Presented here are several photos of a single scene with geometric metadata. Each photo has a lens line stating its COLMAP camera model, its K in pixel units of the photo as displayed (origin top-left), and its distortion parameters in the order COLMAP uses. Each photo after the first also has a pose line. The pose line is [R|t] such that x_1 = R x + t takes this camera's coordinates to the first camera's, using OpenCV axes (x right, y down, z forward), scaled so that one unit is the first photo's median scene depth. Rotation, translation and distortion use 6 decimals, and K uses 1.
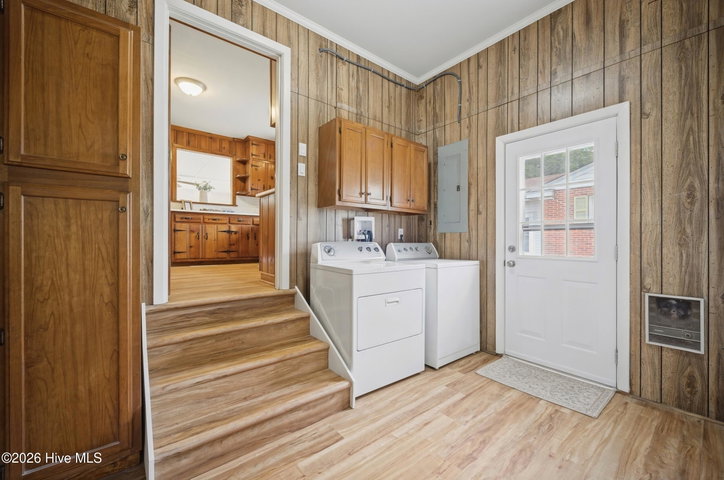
lens RADIAL K [[287.4, 0, 365.1], [0, 287.4, 242.6], [0, 0, 1]] dist [0.000073, 0.000447]
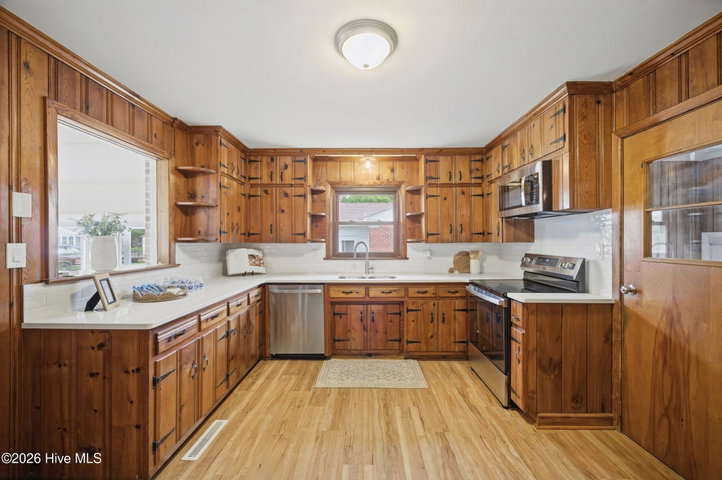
lens RADIAL K [[286.7, 0, 360.0], [0, 286.7, 240.5], [0, 0, 1]] dist [-0.001160, 0.000163]
pose [[0.644869, 0.000466, 0.764293, -0.633638], [0.001264, 0.999998, -0.001676, -0.172732], [-0.764292, 0.002047, 0.644867, 0.494322]]
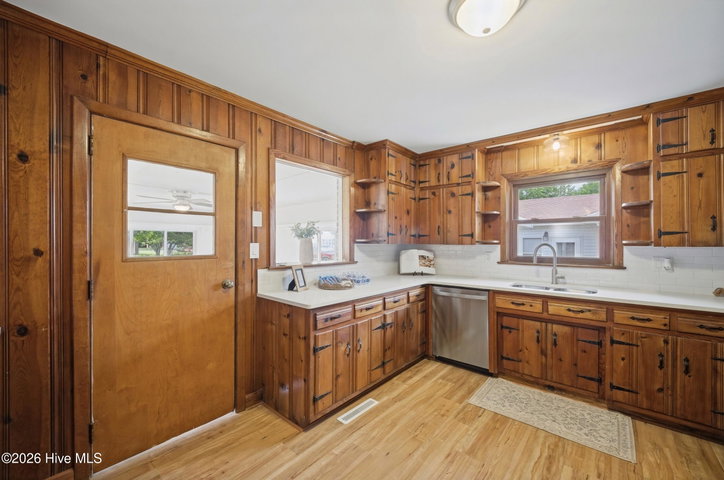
lens RADIAL K [[287.4, 0, 365.1], [0, 287.4, 242.6], [0, 0, 1]] dist [0.000073, 0.000447]
pose [[0.983033, 0.002785, 0.183406, -0.553045], [-0.003025, 0.999995, 0.001026, -0.172623], [-0.183403, -0.001563, 0.983037, 0.458278]]
